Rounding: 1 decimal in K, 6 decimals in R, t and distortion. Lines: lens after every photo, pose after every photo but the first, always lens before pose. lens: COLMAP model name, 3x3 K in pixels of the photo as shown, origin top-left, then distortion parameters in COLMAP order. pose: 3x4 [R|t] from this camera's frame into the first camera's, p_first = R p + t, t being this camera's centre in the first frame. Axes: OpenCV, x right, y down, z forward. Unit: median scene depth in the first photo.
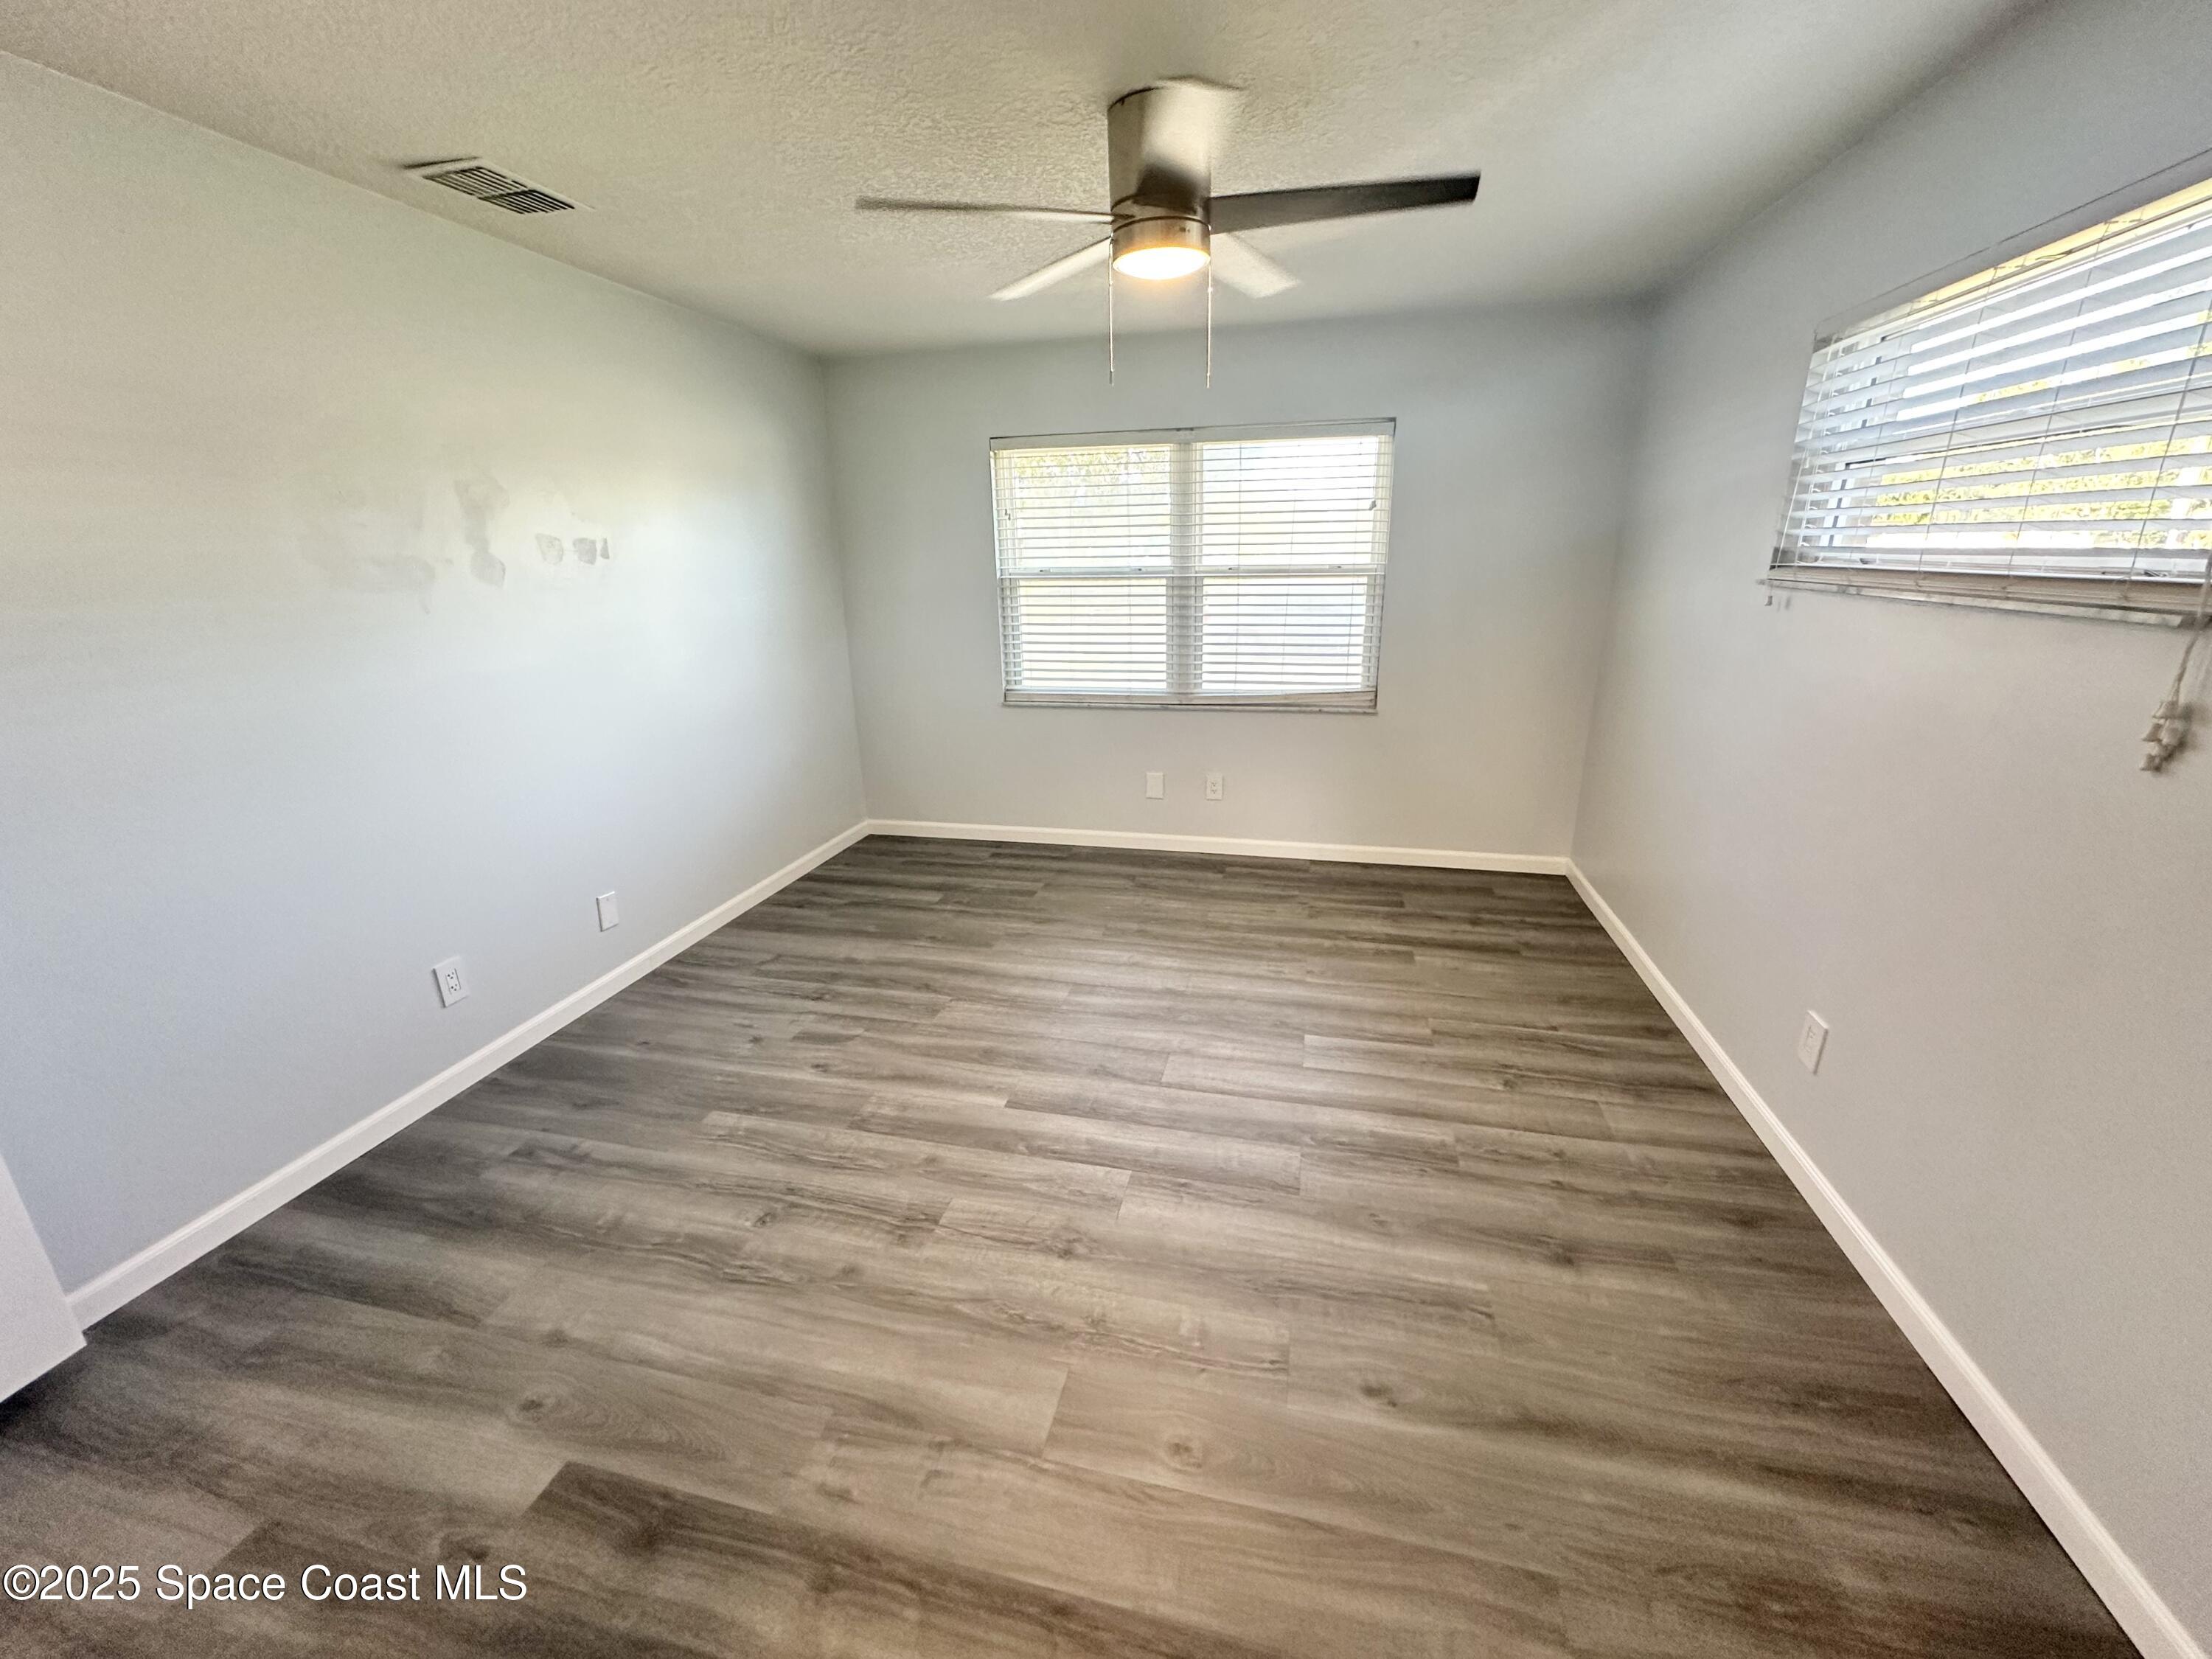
lens RADIAL K [[884.2, 0, 1108.2], [0, 884.2, 826.4], [0, 0, 1]] dist [-0.001948, -0.000120]
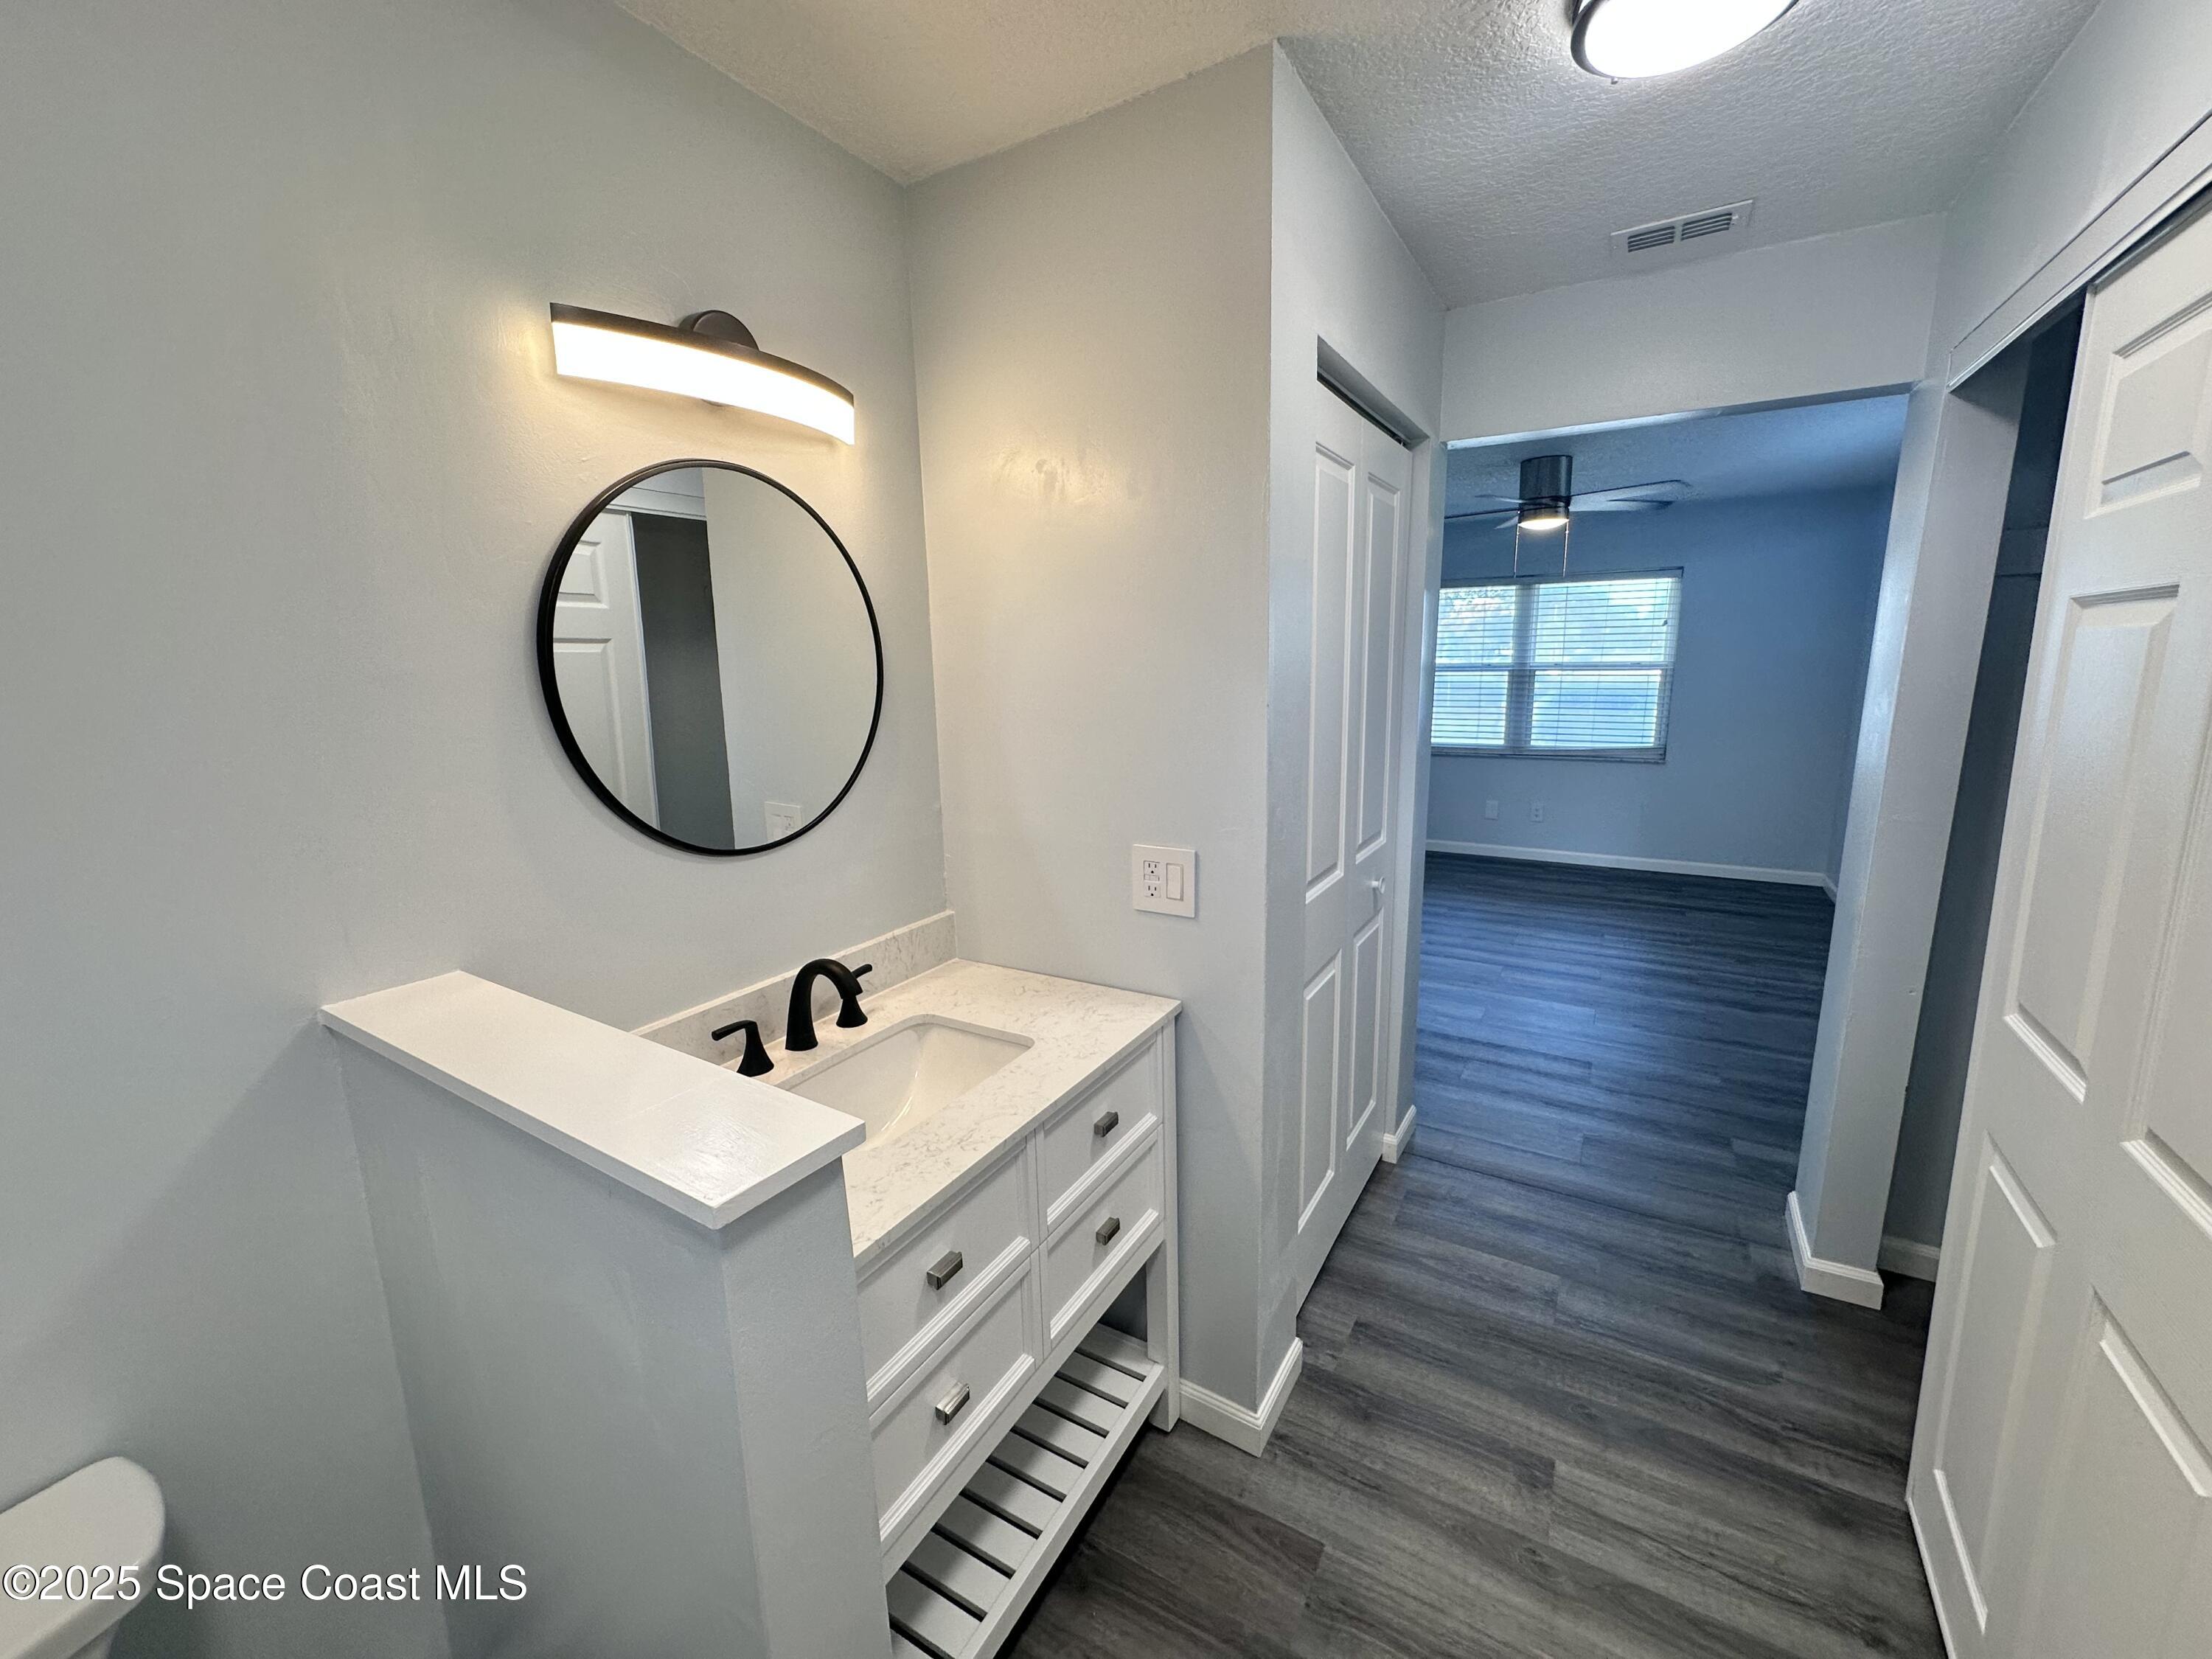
lens RADIAL K [[884.2, 0, 1108.2], [0, 884.2, 826.4], [0, 0, 1]] dist [-0.001948, -0.000120]
pose [[0.957681, 0.059758, -0.281561, -0.165686], [-0.088360, 0.992015, -0.089997, 0.198875], [0.273935, 0.111067, 0.955313, -0.659980]]
